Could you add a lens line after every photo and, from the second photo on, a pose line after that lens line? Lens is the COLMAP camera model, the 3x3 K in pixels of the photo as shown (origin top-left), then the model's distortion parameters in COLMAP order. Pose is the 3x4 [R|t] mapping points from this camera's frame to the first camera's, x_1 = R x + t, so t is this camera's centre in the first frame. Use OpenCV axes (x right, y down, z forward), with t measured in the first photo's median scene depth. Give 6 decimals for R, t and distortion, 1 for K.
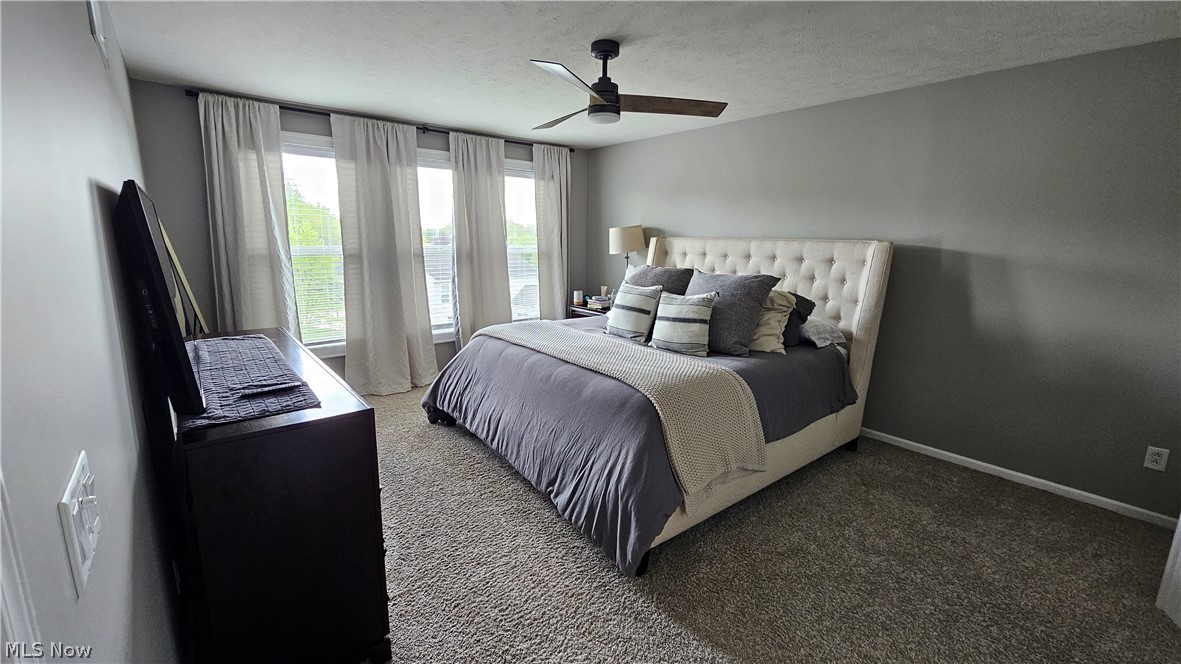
lens RADIAL K [[481.2, 0, 590.5], [0, 481.2, 332.0], [0, 0, 1]] dist [0.000143, 0.000243]
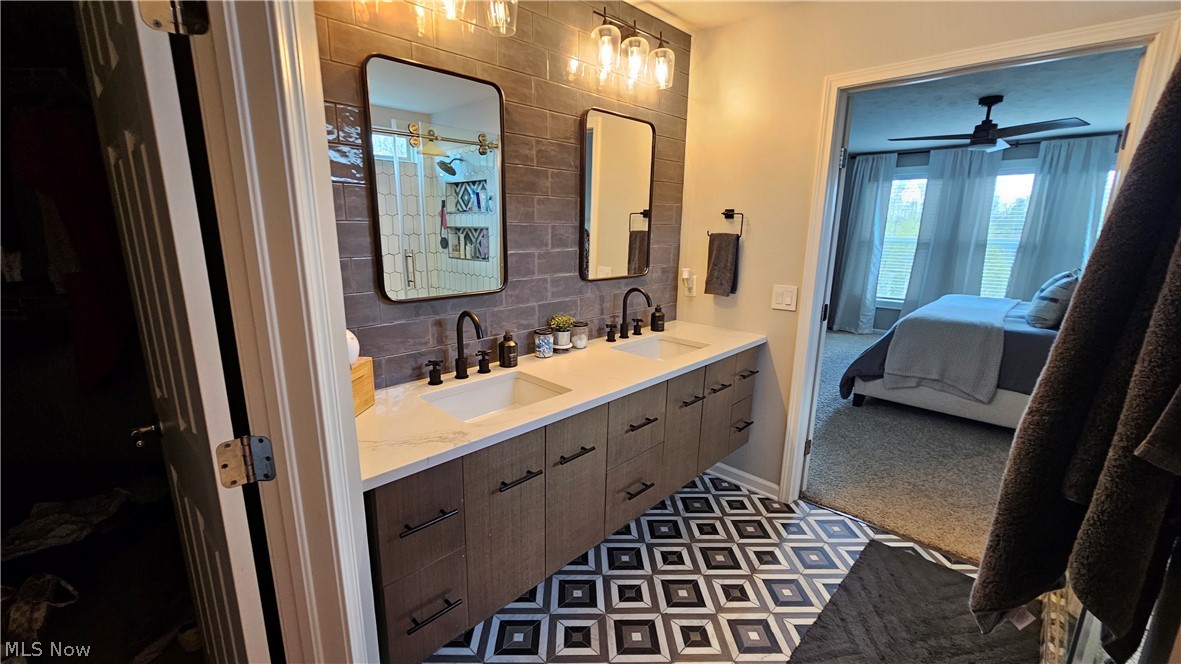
lens RADIAL K [[481.2, 0, 590.5], [0, 481.2, 332.0], [0, 0, 1]] dist [0.000143, 0.000243]
pose [[0.106161, 0.208195, -0.972309, 0.985414], [-0.204108, 0.961575, 0.183611, 0.045064], [0.973175, 0.178964, 0.144576, -0.181891]]
